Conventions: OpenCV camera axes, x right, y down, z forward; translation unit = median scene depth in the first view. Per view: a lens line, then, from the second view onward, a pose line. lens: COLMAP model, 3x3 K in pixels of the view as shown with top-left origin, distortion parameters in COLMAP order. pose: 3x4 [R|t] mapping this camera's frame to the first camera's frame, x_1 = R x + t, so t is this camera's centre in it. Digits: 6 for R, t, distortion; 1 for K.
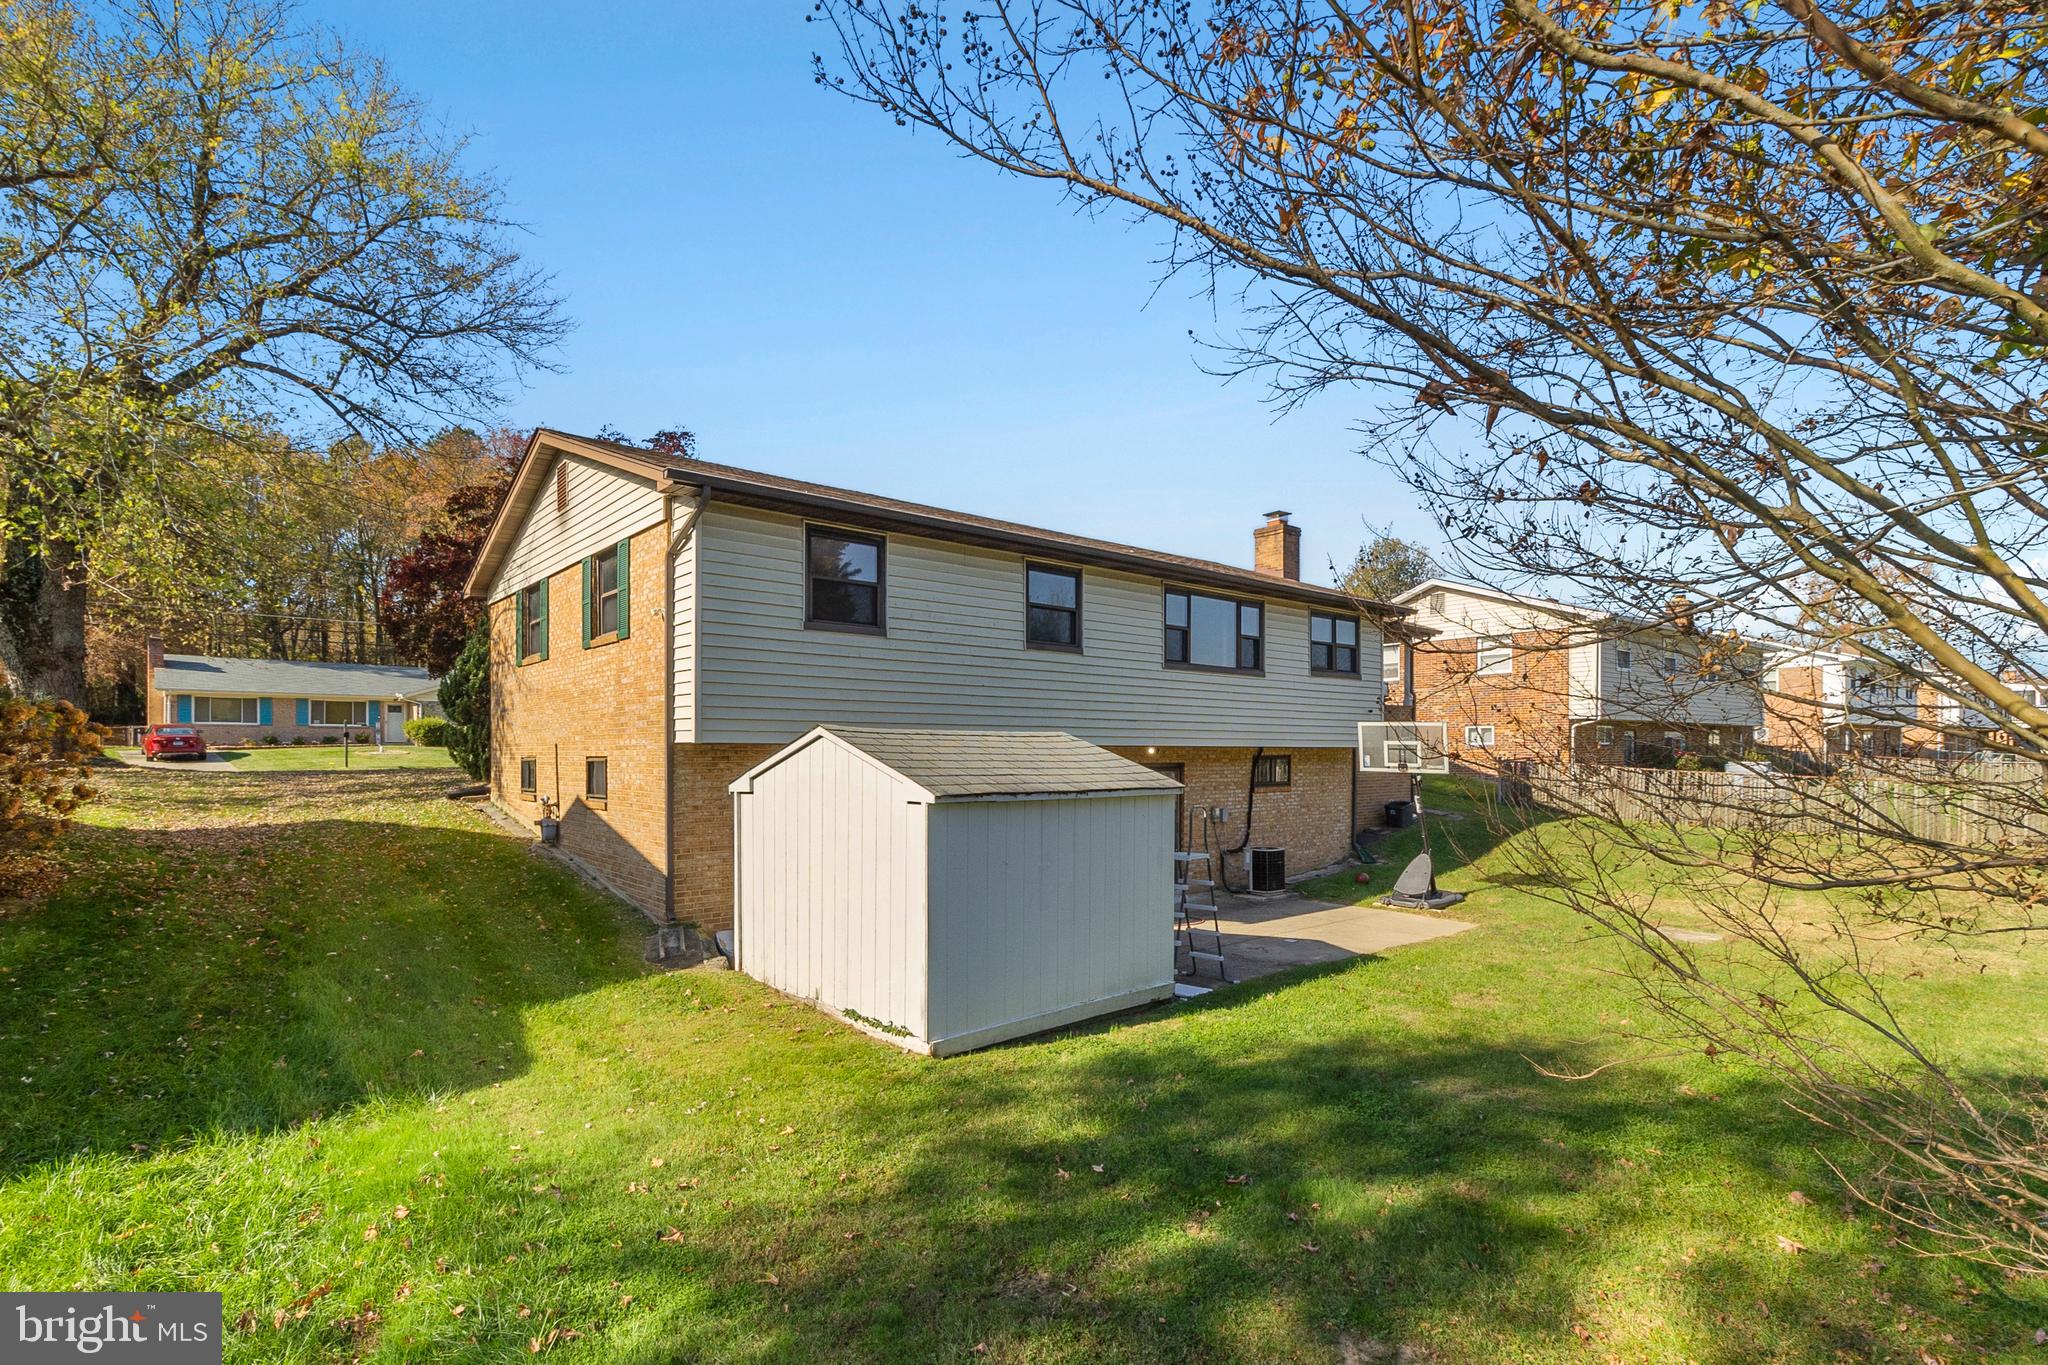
lens RADIAL K [[962.4, 0, 1046.1], [0, 962.4, 742.1], [0, 0, 1]] dist [-0.001504, 0.001110]
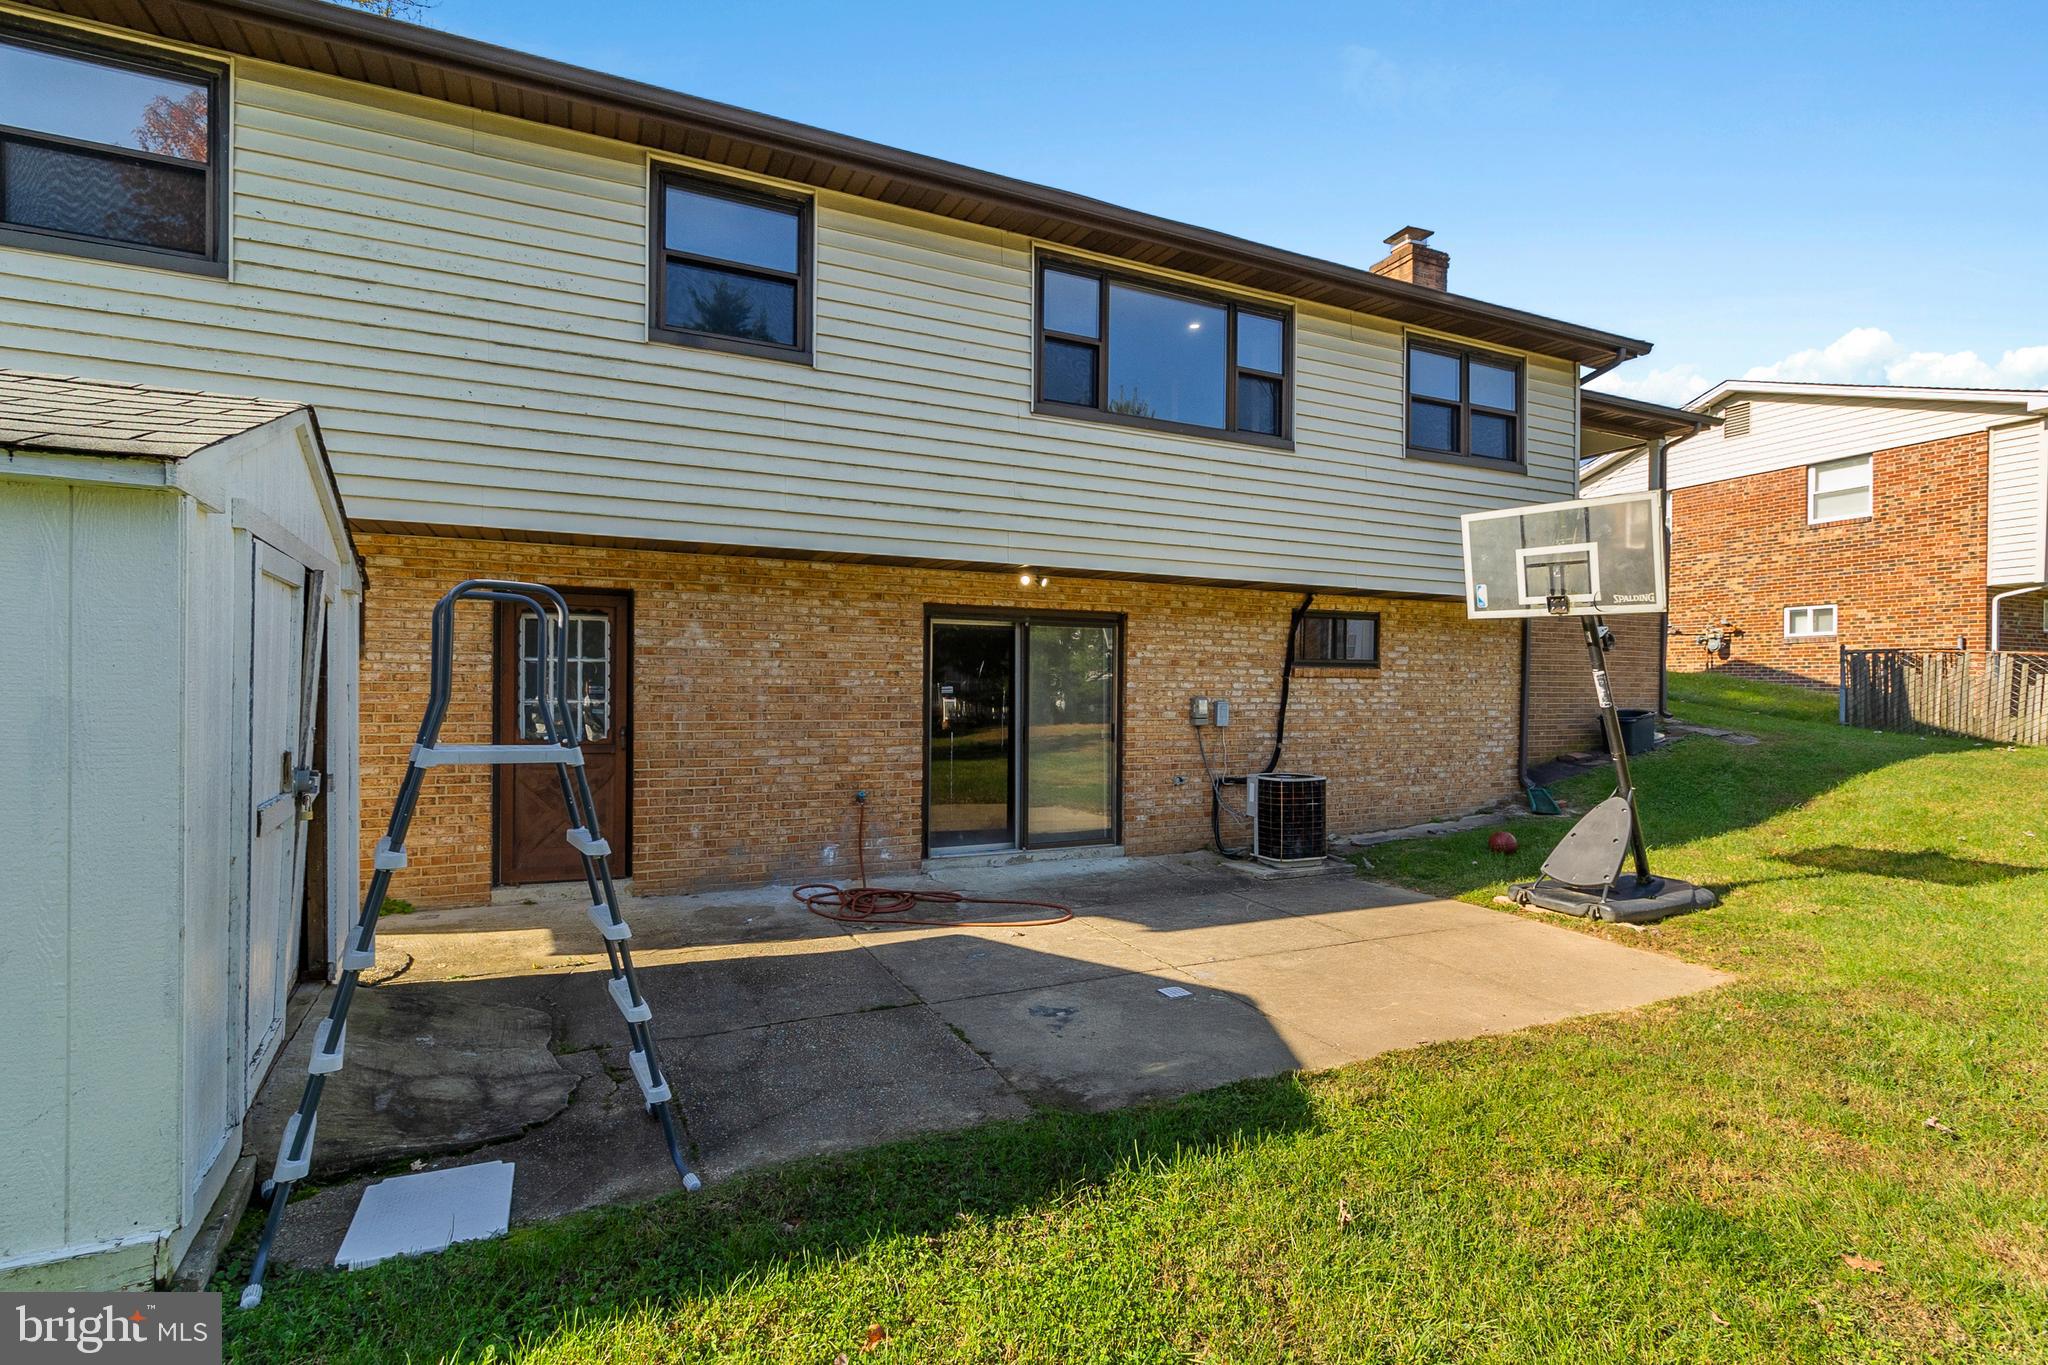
lens RADIAL K [[962.4, 0, 1039.0], [0, 962.4, 682.2], [0, 0, 1]] dist [-0.001504, 0.001110]
pose [[0.963497, 0.007115, -0.267625, 0.240419], [-0.005472, 0.999961, 0.006887, 0.057169], [0.267664, -0.005171, 0.963498, 0.466384]]
